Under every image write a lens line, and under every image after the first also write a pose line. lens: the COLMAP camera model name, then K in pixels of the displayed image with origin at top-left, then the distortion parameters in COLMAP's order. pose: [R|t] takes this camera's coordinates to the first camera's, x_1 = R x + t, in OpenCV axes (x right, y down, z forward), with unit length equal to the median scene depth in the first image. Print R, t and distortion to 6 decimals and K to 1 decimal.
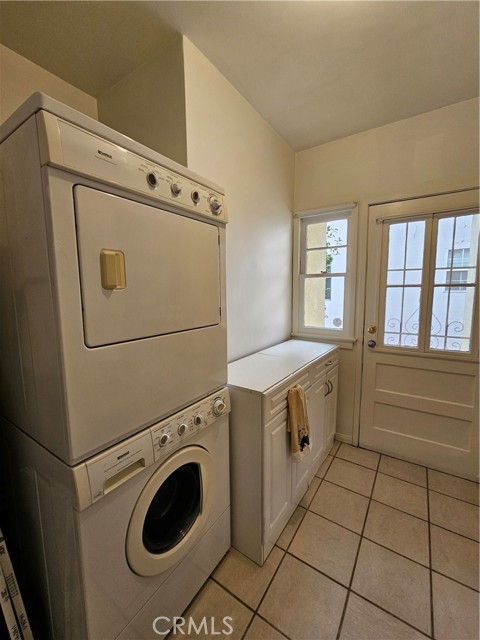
lens RADIAL K [[263.2, 0, 242.4], [0, 263.2, 320.0], [0, 0, 1]] dist [-0.000276, 0.000348]
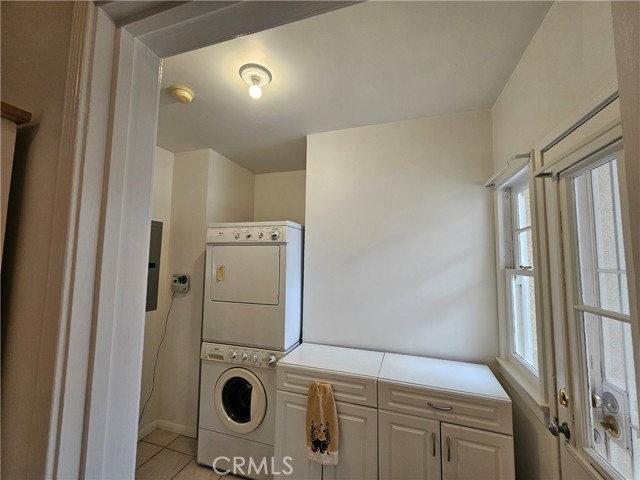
lens RADIAL K [[263.2, 0, 320.1], [0, 263.2, 238.6], [0, 0, 1]] dist [-0.000276, 0.000348]
pose [[0.274484, -0.064137, -0.959450, 0.864944], [-0.128823, 0.986326, -0.102788, -0.142578], [0.952924, 0.151813, 0.262468, 0.438836]]
